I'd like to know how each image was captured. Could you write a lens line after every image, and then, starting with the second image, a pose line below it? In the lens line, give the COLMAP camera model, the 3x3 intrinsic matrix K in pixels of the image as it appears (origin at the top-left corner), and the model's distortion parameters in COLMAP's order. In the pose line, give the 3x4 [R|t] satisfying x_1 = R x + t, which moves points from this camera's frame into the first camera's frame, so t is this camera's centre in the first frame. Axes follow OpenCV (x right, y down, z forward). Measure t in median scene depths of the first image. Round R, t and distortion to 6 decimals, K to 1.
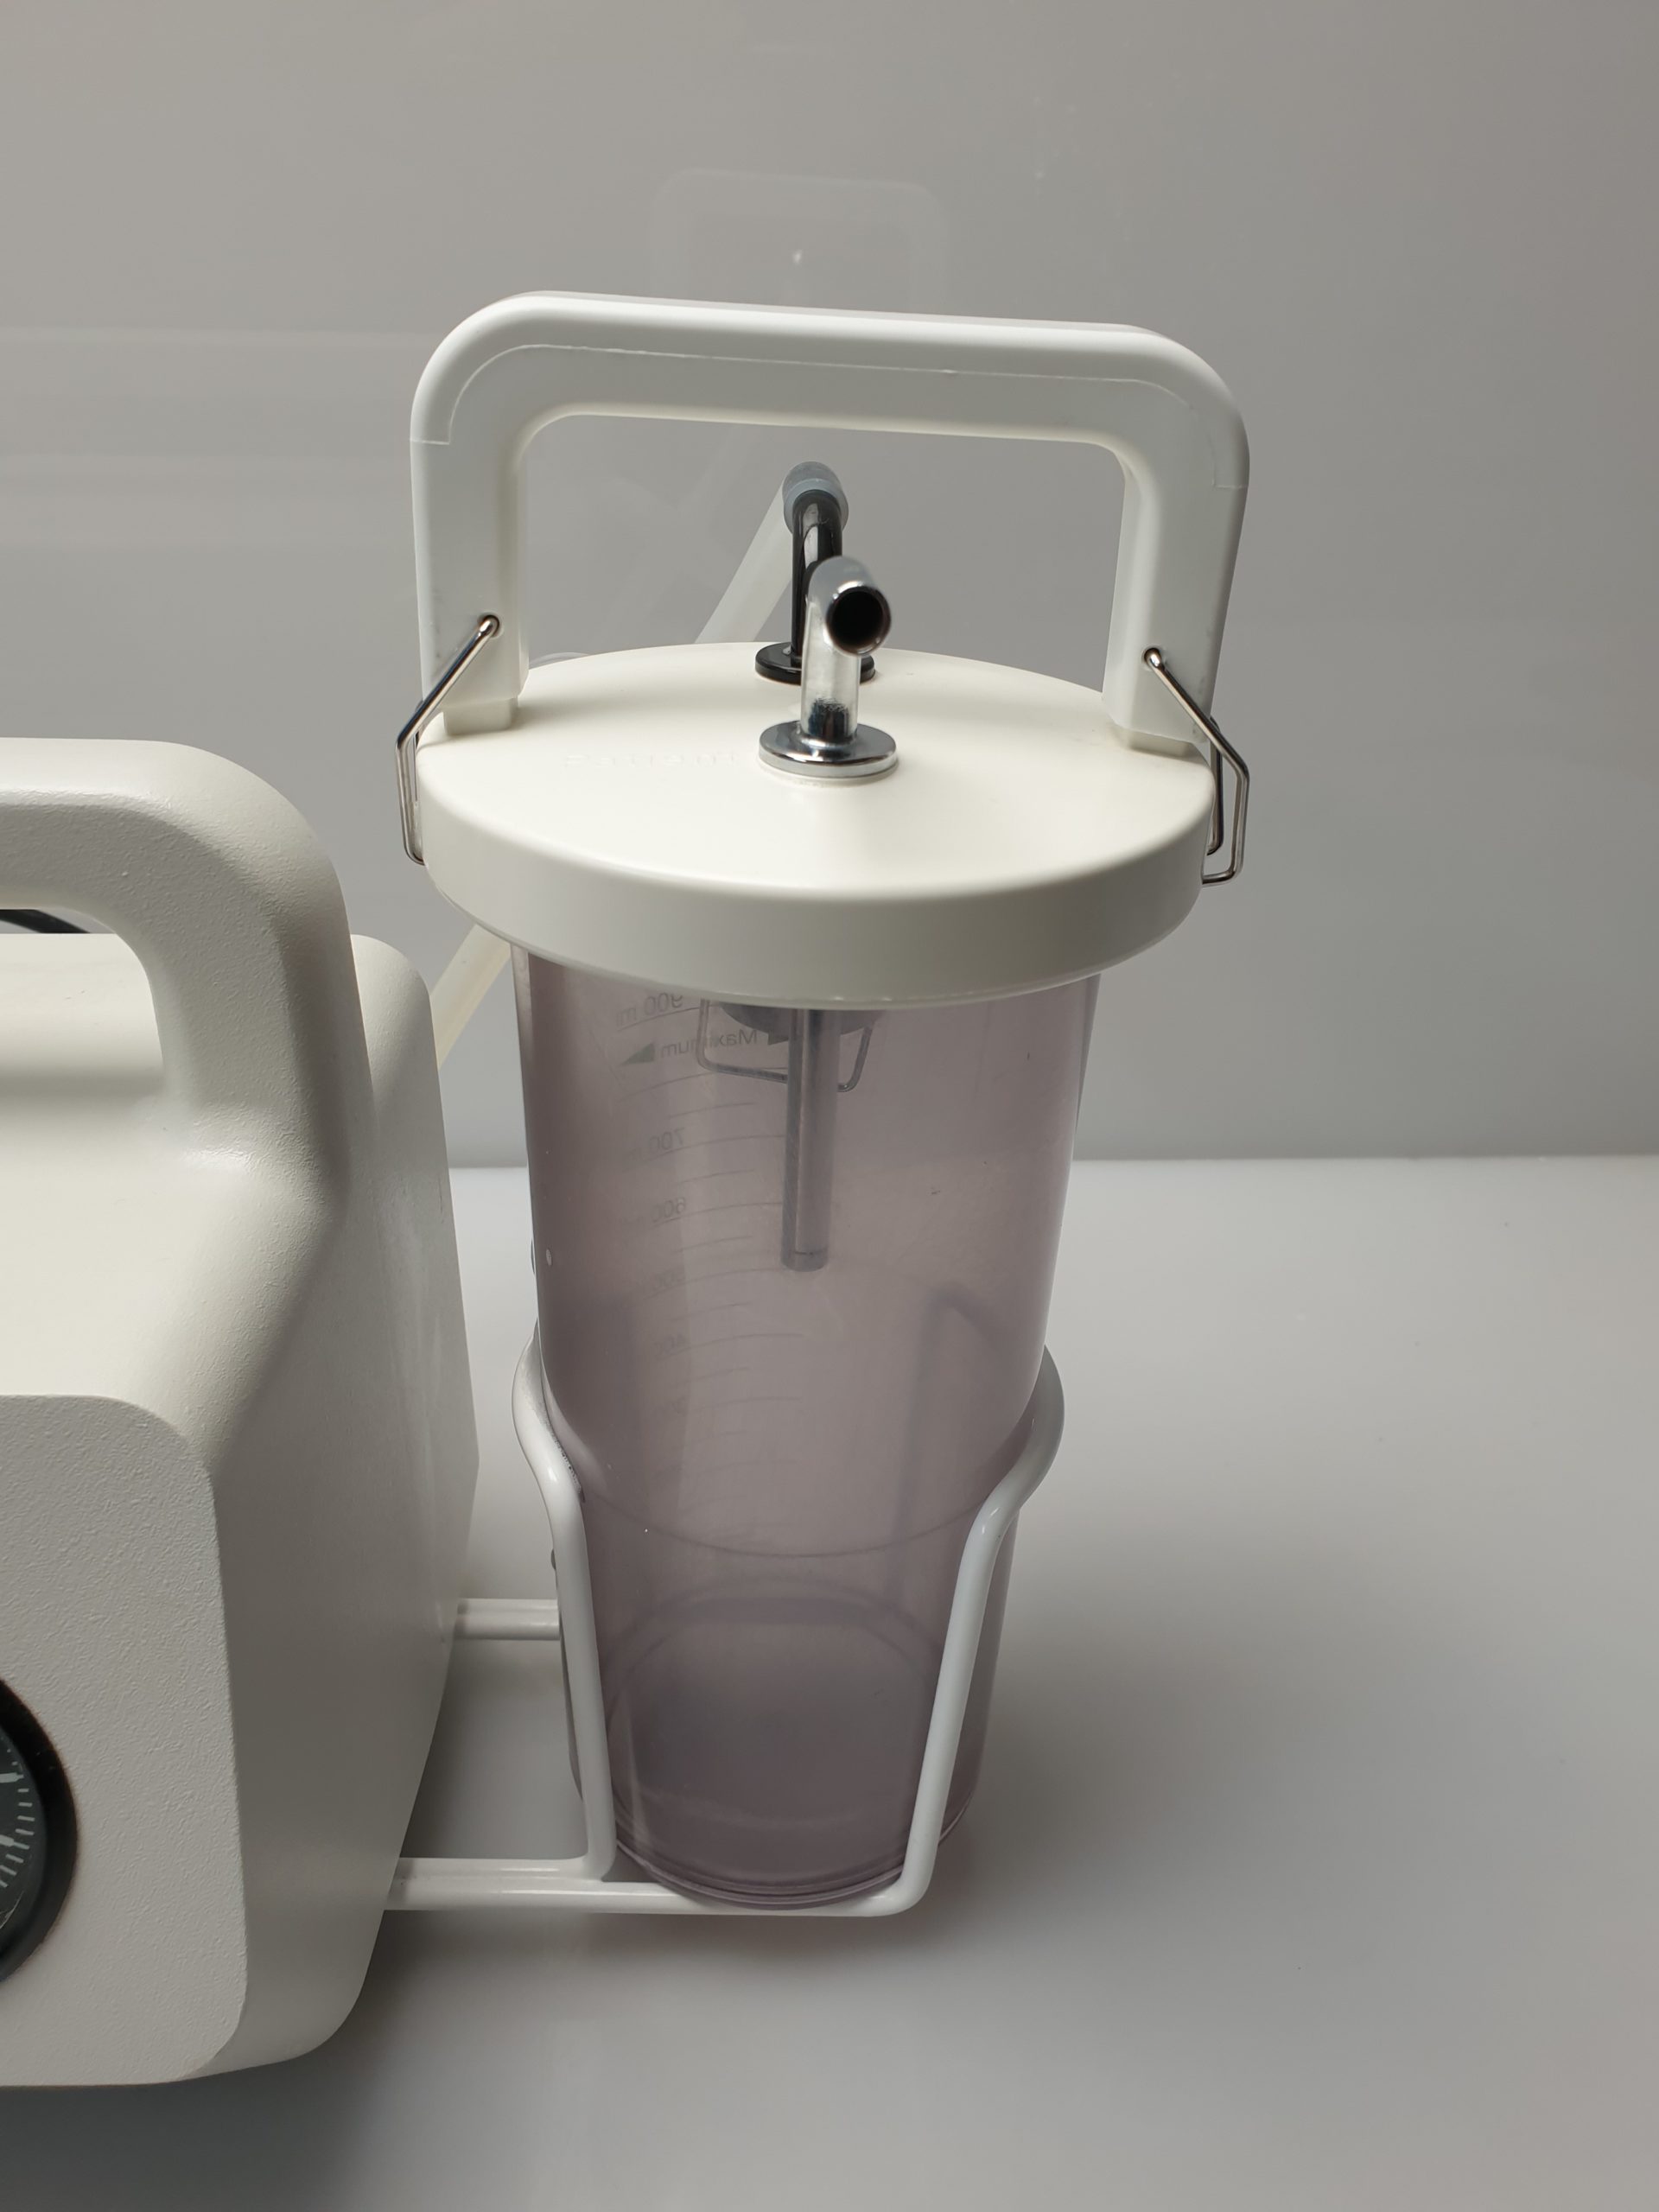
lens RADIAL K [[1691.2, 0, 829.5], [0, 1691.2, 1106.0], [0, 0, 1]] dist [0.040722, -0.002865]
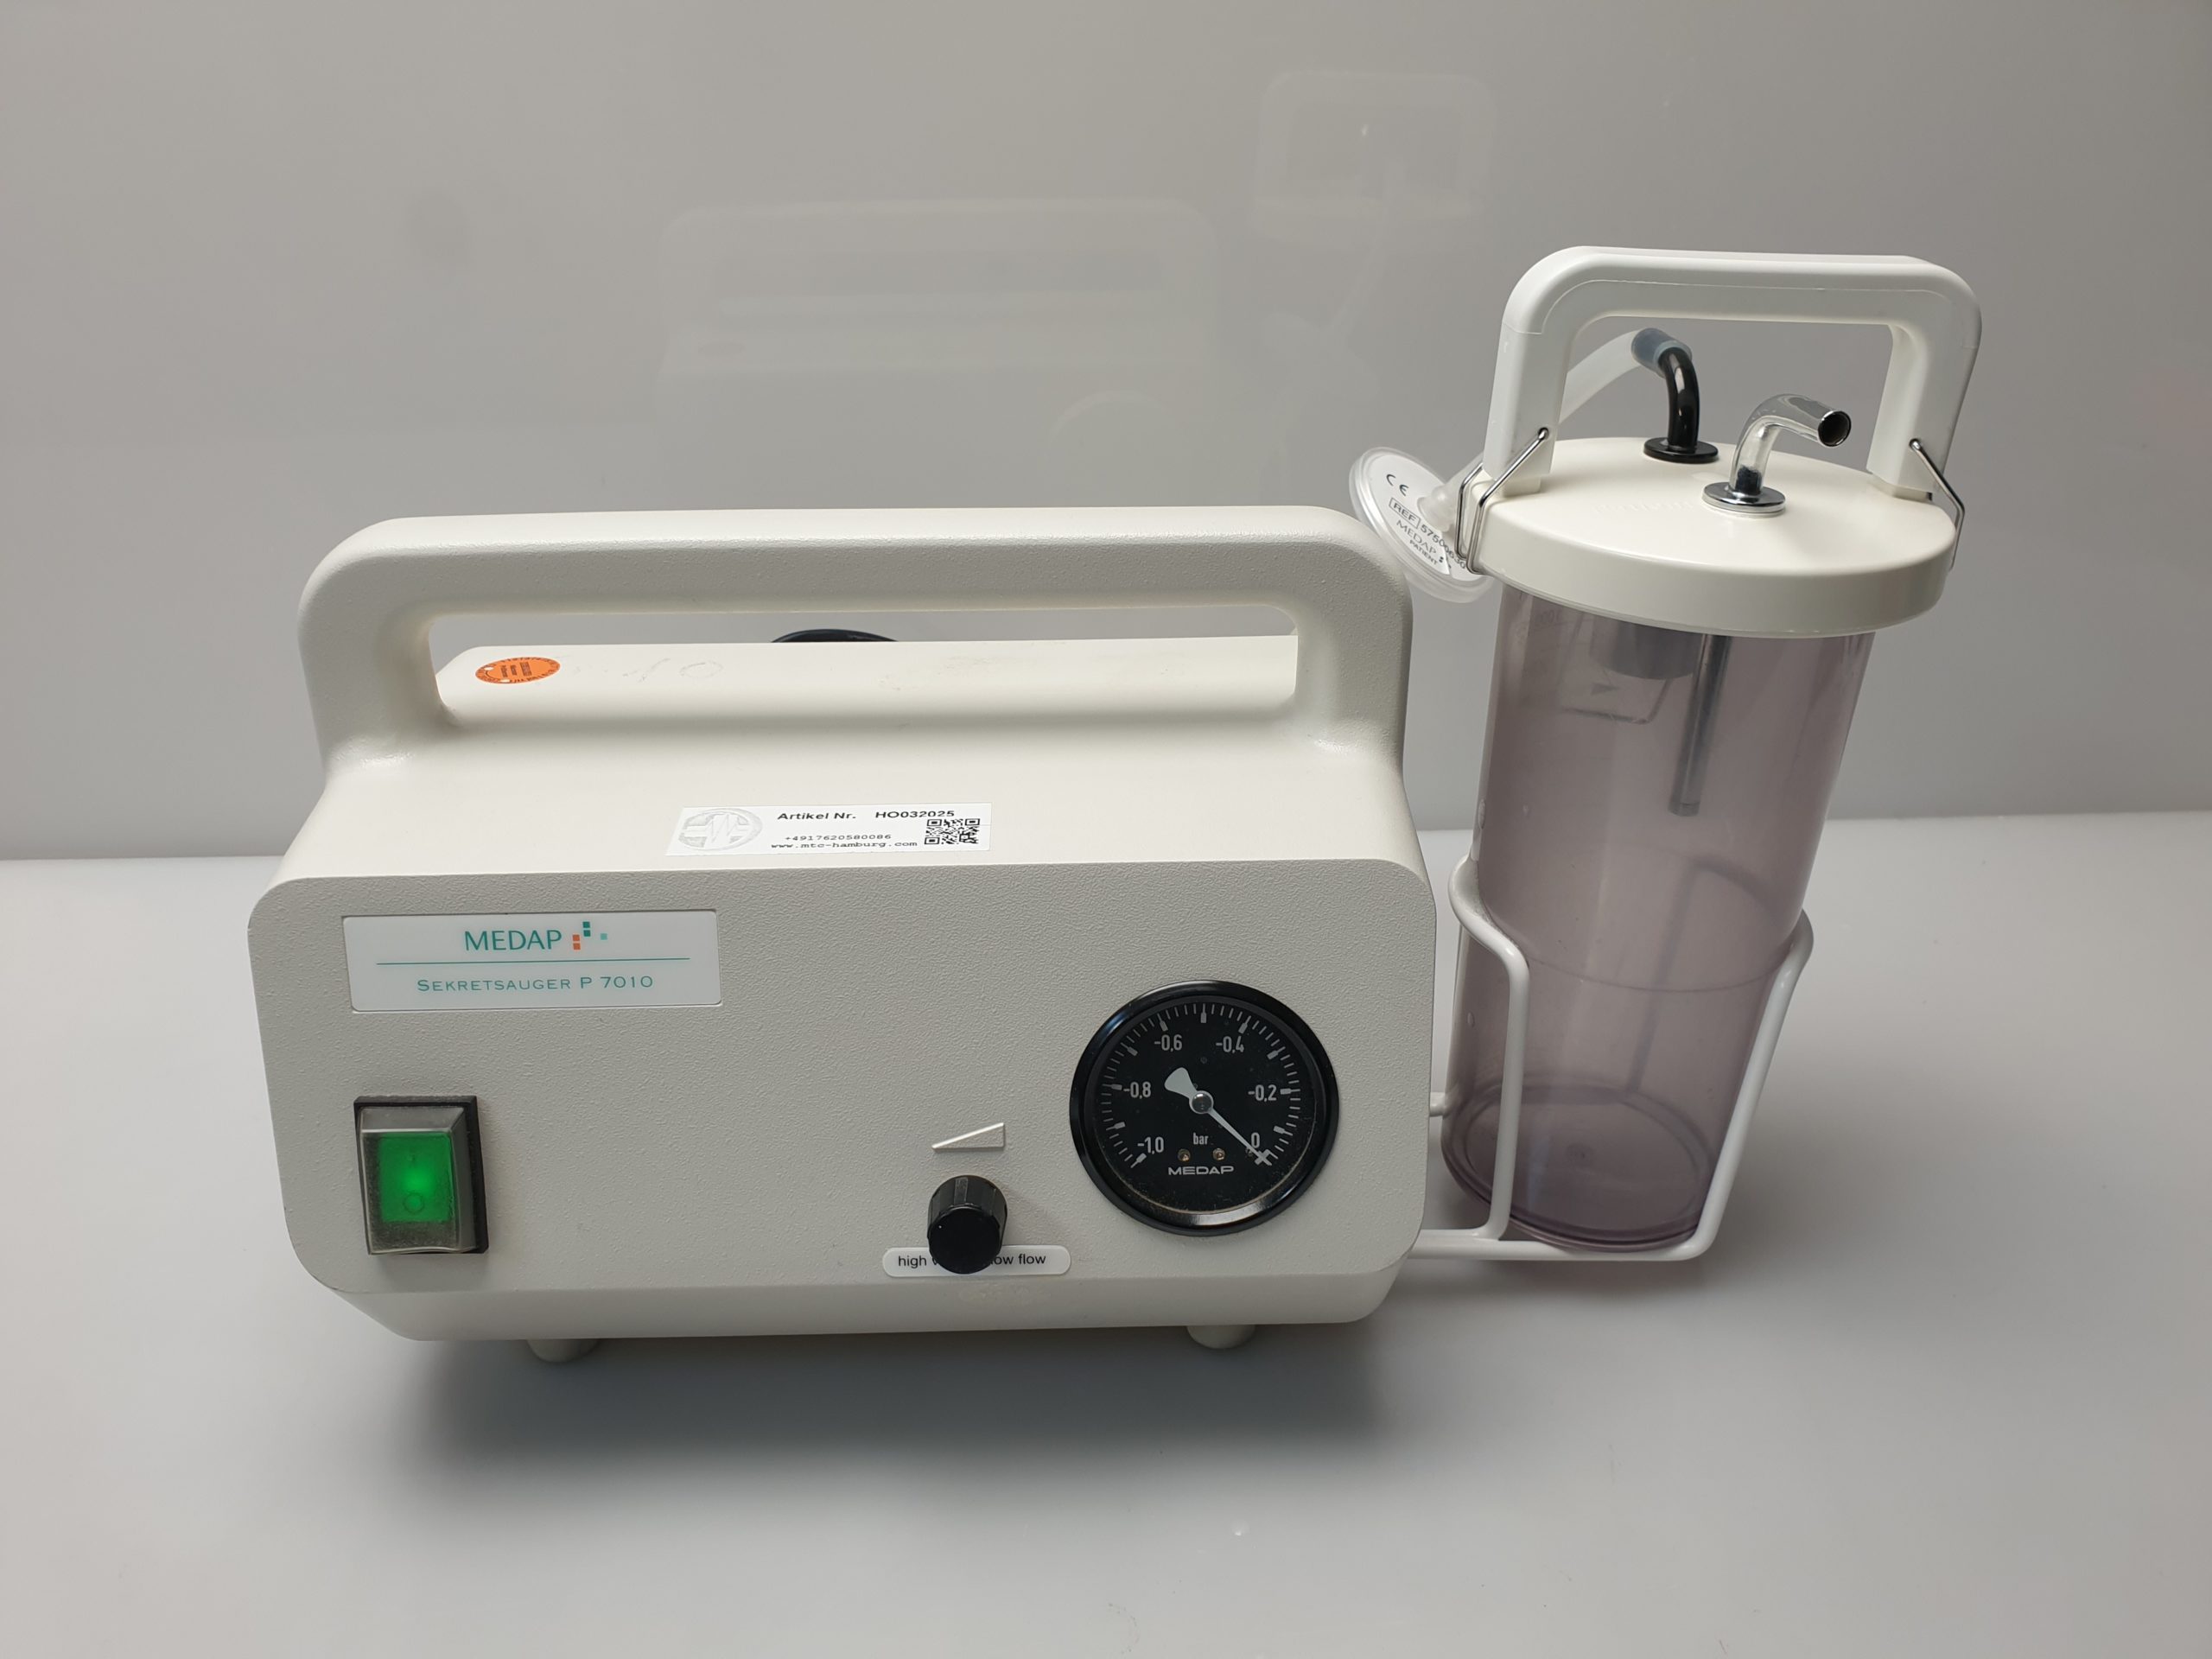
lens RADIAL K [[1691.2, 0, 1090.0], [0, 1691.2, 820.7], [0, 0, 1]] dist [0.040722, -0.002865]
pose [[0.999862, -0.015911, -0.004750, -0.623475], [0.015735, 0.999265, -0.034943, 0.159580], [0.005302, 0.034864, 0.999378, -0.697478]]
